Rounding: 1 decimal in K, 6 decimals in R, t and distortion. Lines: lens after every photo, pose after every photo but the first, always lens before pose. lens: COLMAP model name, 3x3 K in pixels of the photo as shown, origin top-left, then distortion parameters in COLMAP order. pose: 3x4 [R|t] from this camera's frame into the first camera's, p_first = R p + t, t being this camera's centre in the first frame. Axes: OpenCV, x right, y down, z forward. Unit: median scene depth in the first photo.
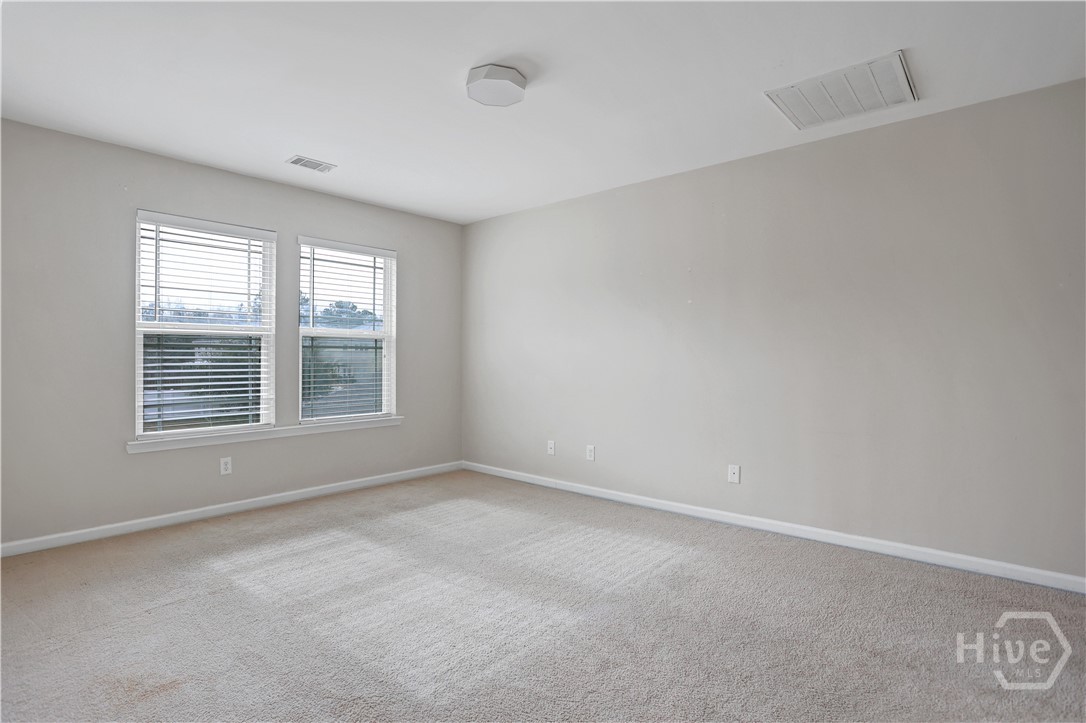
lens RADIAL K [[536.3, 0, 540.0], [0, 536.3, 360.1], [0, 0, 1]] dist [-0.037473, 0.000676]
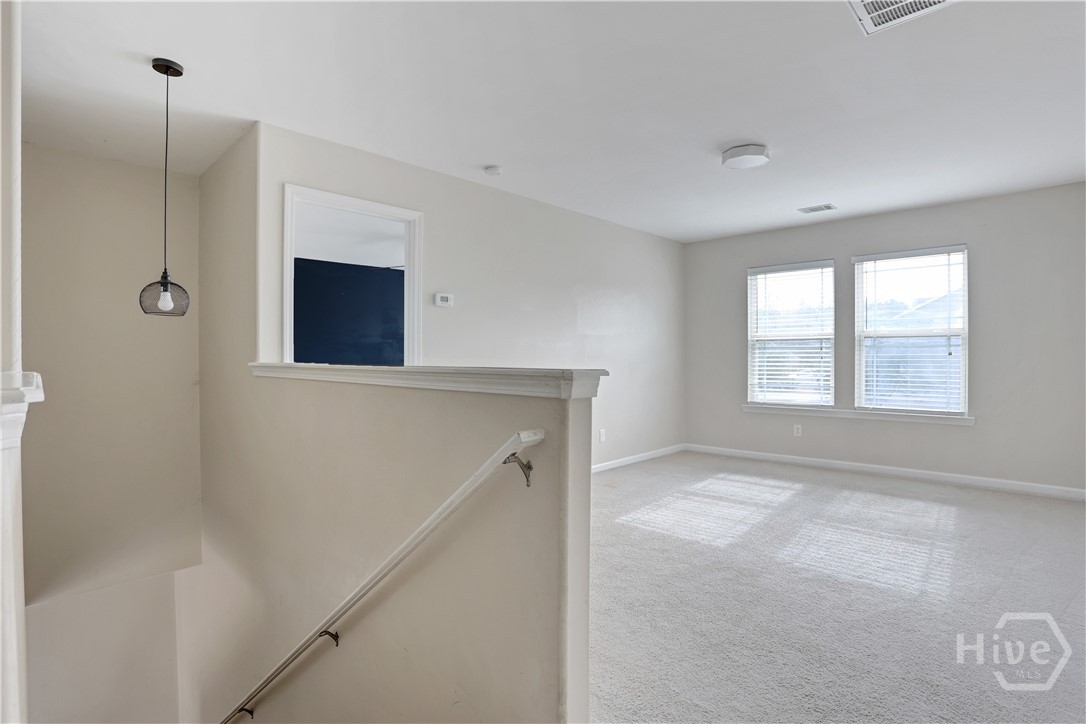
lens RADIAL K [[536.3, 0, 545.3], [0, 536.3, 361.0], [0, 0, 1]] dist [-0.037473, 0.000676]
pose [[-0.057246, 0.003059, -0.998355, 0.916445], [0.003330, 0.999990, 0.002873, 0.002253], [0.998355, -0.003160, -0.057255, 0.392288]]
